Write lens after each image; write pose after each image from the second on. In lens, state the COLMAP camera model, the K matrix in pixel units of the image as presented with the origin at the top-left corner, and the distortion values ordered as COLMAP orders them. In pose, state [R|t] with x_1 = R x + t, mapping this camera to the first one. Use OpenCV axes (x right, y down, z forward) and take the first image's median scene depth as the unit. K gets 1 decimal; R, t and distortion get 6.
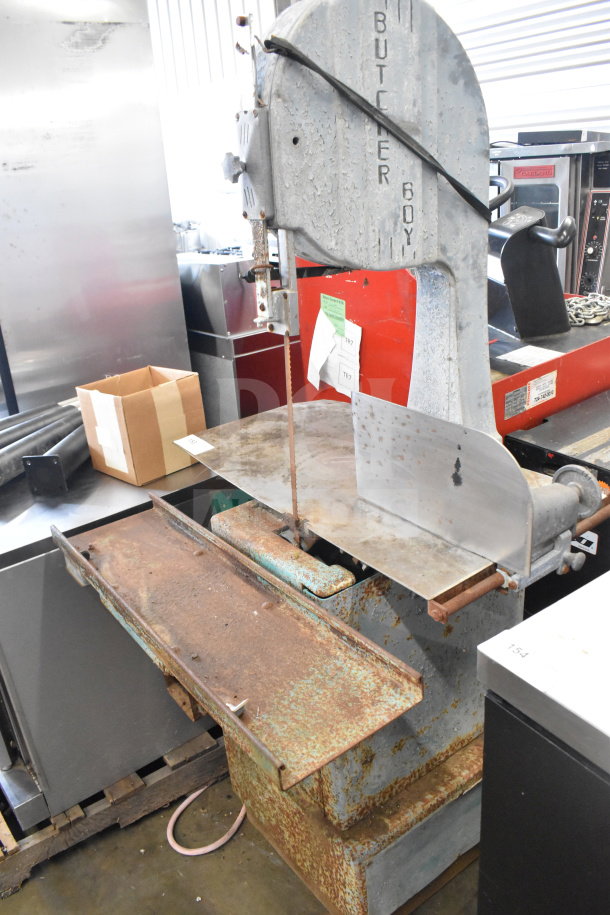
lens RADIAL K [[708.0, 0, 300.0], [0, 708.0, 464.9], [0, 0, 1]] dist [-0.103115, 0.019859]
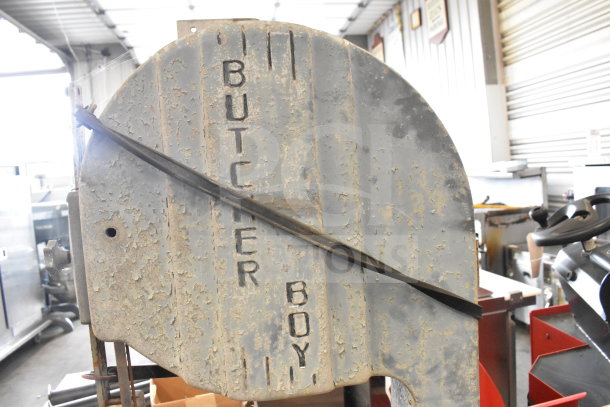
lens RADIAL K [[472.0, 0, 295.7], [0, 472.0, 204.4], [0, 0, 1]] dist [-0.103115, 0.019859]
pose [[0.891077, 0.034423, -0.452544, 0.353749], [-0.163917, 0.954224, -0.250175, -0.352088], [0.423217, 0.297105, 0.855930, 0.558873]]
